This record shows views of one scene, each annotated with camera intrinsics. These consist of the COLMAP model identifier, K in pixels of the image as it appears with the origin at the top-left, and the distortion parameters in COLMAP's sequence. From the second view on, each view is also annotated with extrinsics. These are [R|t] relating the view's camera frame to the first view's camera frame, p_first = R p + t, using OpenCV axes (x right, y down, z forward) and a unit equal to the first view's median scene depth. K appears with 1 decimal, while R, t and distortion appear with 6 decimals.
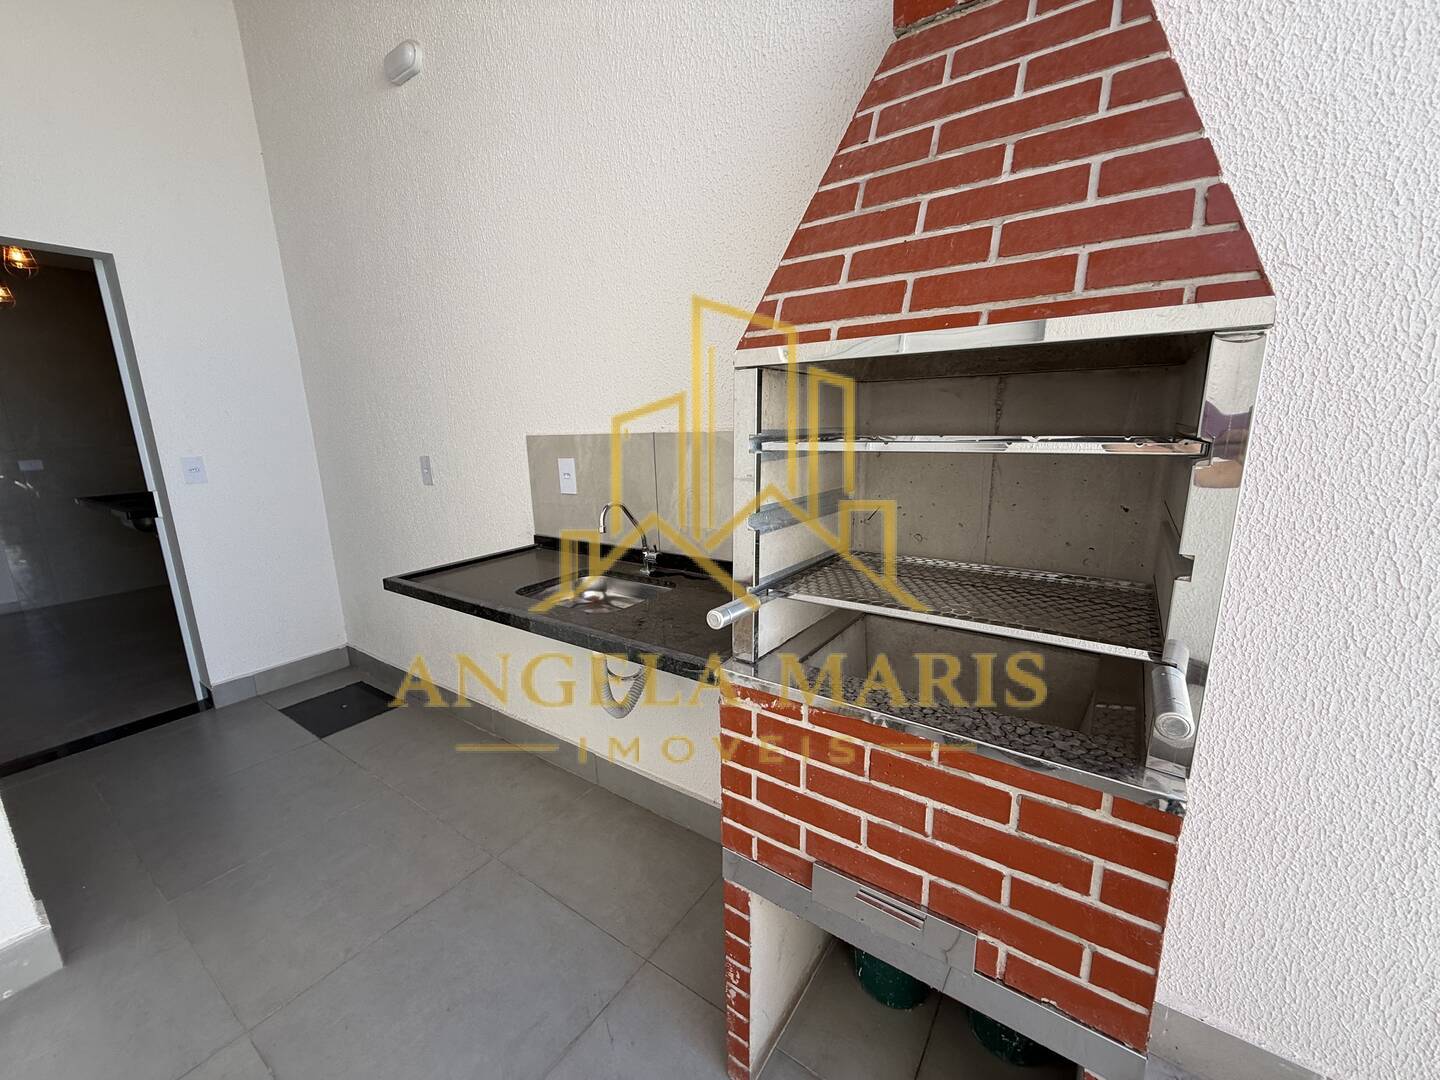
lens RADIAL K [[573.5, 0, 718.1], [0, 573.5, 540.7], [0, 0, 1]] dist [0.002708, -0.000279]
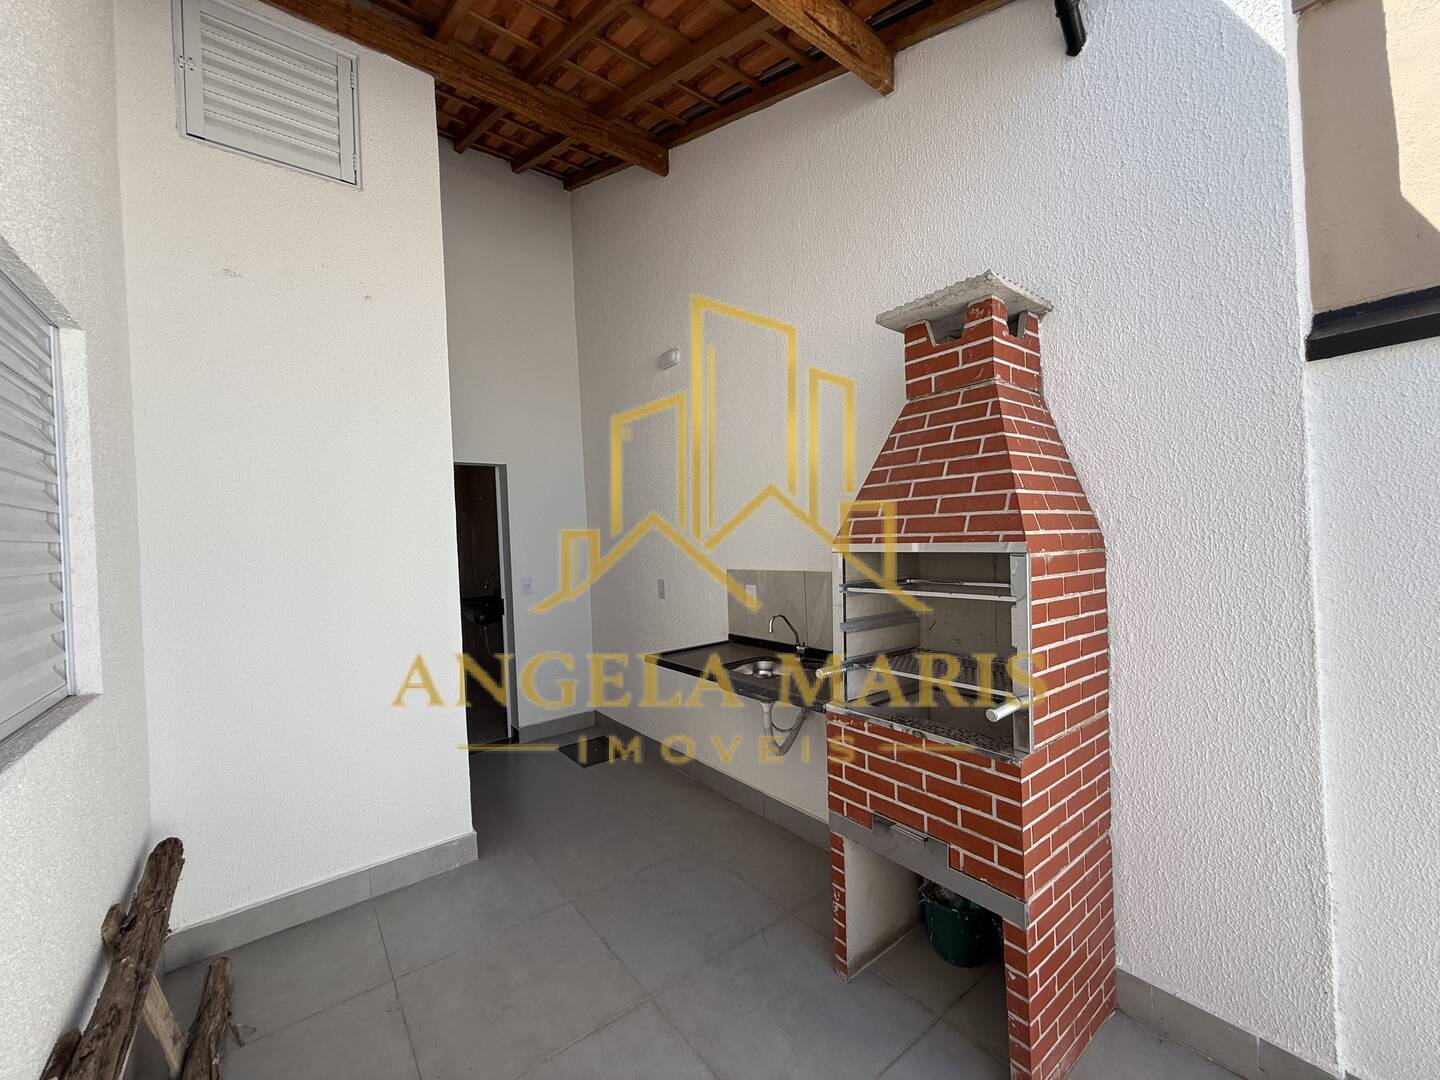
lens RADIAL K [[573.5, 0, 718.3], [0, 573.5, 542.8], [0, 0, 1]] dist [0.002708, -0.000279]
pose [[0.952645, -0.010896, -0.303889, 0.255574], [-0.045310, 0.983115, -0.177289, 0.051328], [0.300690, 0.182663, 0.936066, -1.028175]]
